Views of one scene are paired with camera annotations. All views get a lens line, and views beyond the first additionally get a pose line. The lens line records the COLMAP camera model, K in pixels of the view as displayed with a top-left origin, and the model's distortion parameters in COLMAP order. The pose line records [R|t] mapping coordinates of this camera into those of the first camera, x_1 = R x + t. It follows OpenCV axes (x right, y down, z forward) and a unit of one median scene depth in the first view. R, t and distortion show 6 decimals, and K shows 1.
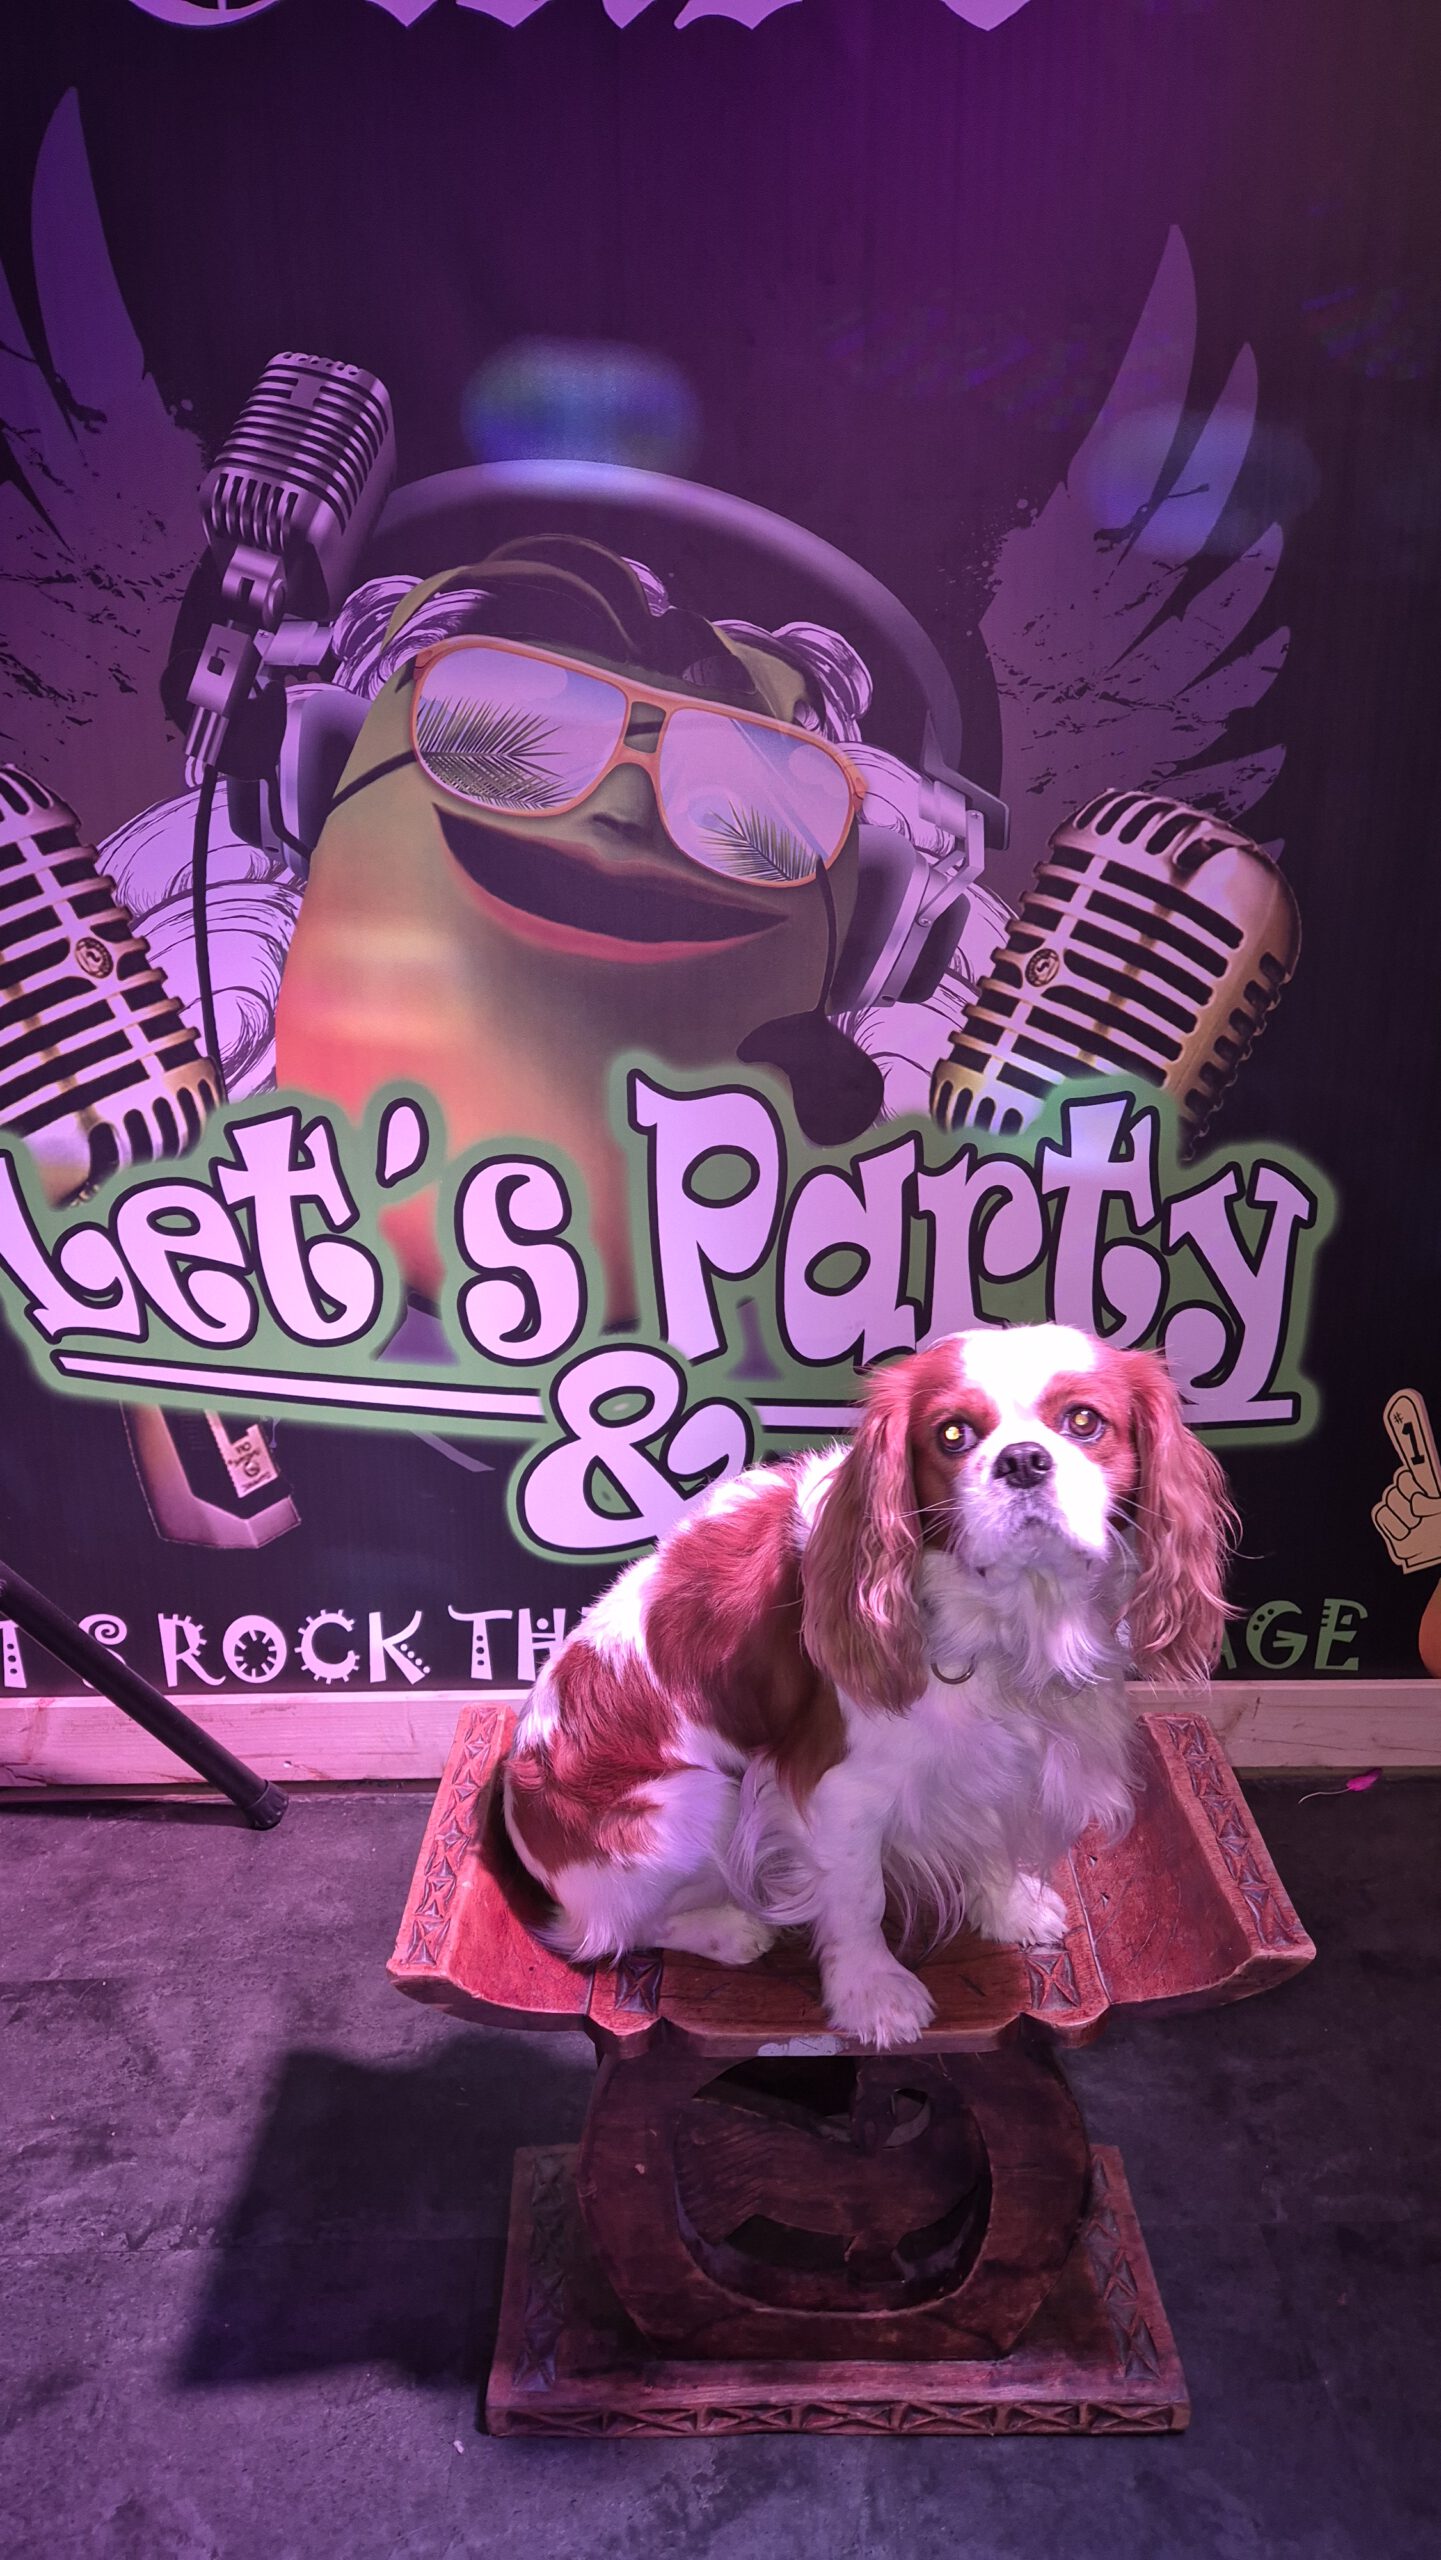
lens RADIAL K [[1692.9, 0, 720.4], [0, 1692.9, 1270.6], [0, 0, 1]] dist [0.076439, -0.054735]
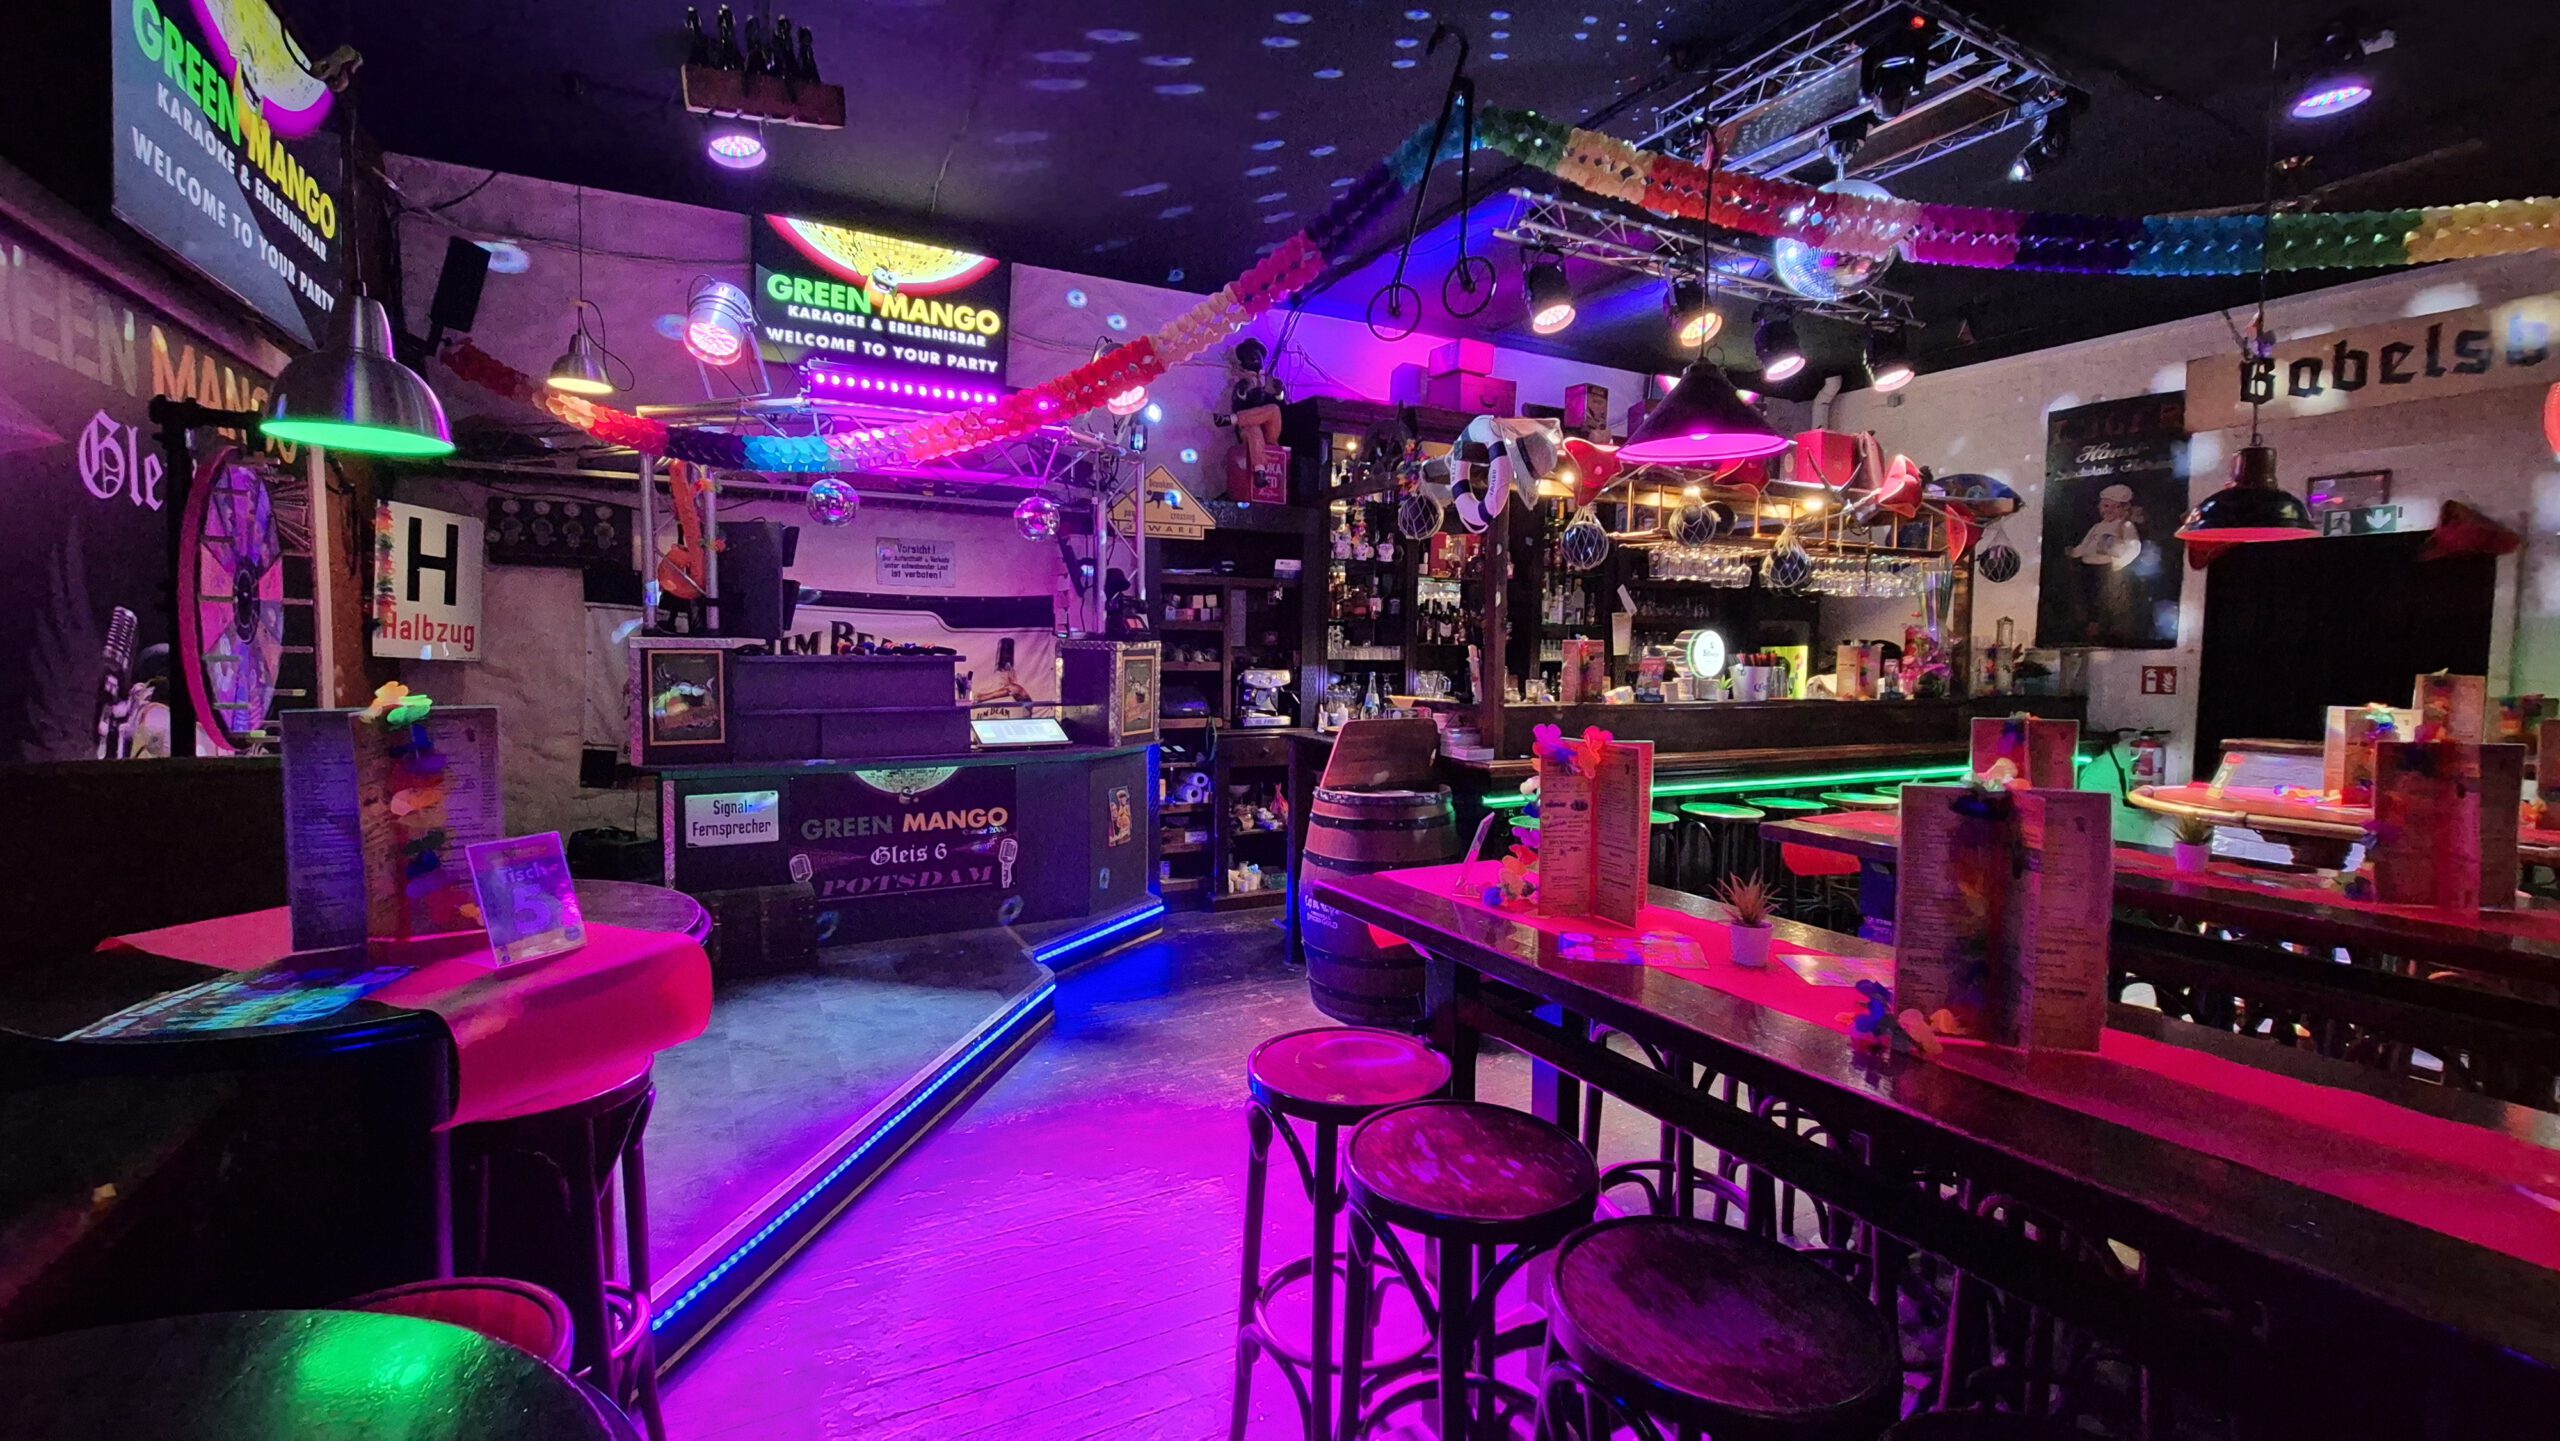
lens RADIAL K [[1042.8, 0, 1273.5], [0, 1042.8, 700.3], [0, 0, 1]] dist [0.006808, -0.001560]
pose [[-0.448744, -0.040880, 0.892725, -2.274800], [0.245454, 0.954896, 0.167108, -0.207965], [-0.859291, 0.294112, -0.418470, 0.172889]]
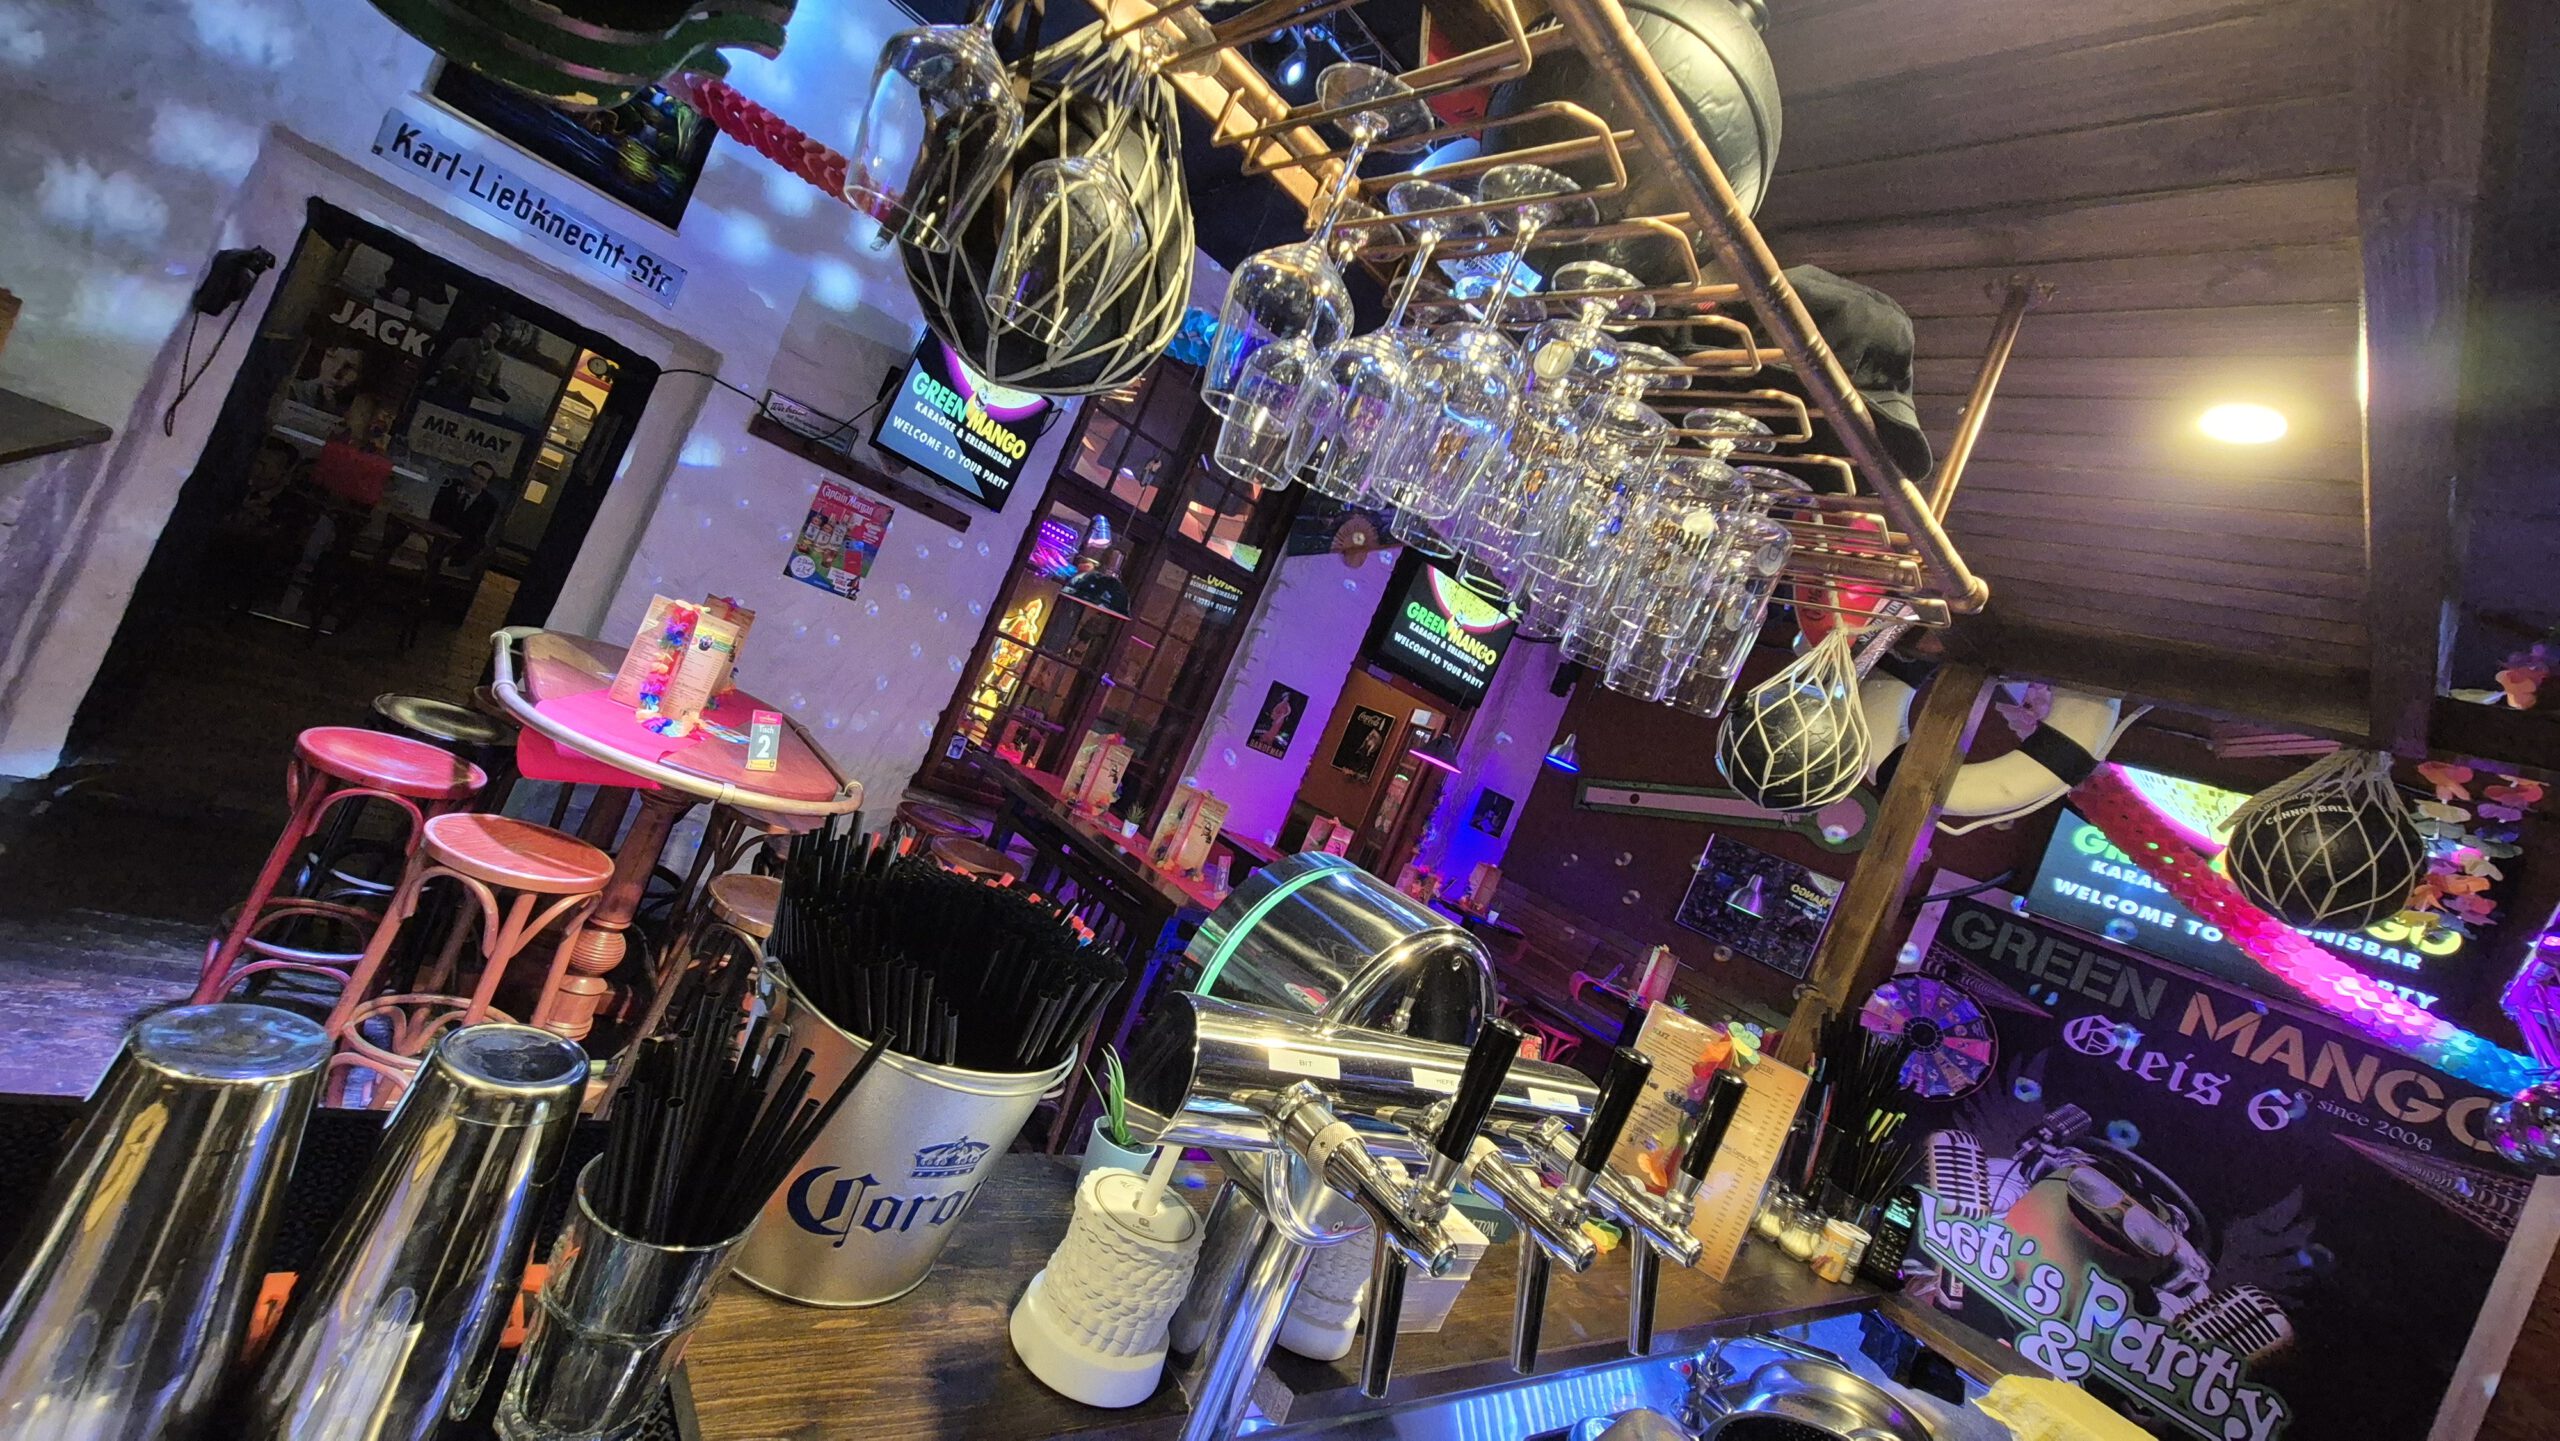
lens RADIAL K [[1042.8, 0, 1274.8], [0, 1042.8, 701.4], [0, 0, 1]] dist [0.006808, -0.001560]
pose [[0.587080, 0.252696, -0.769078, 0.446818], [-0.591338, 0.782682, -0.194236, 0.547798], [0.552861, 0.568818, 0.608926, -2.843884]]
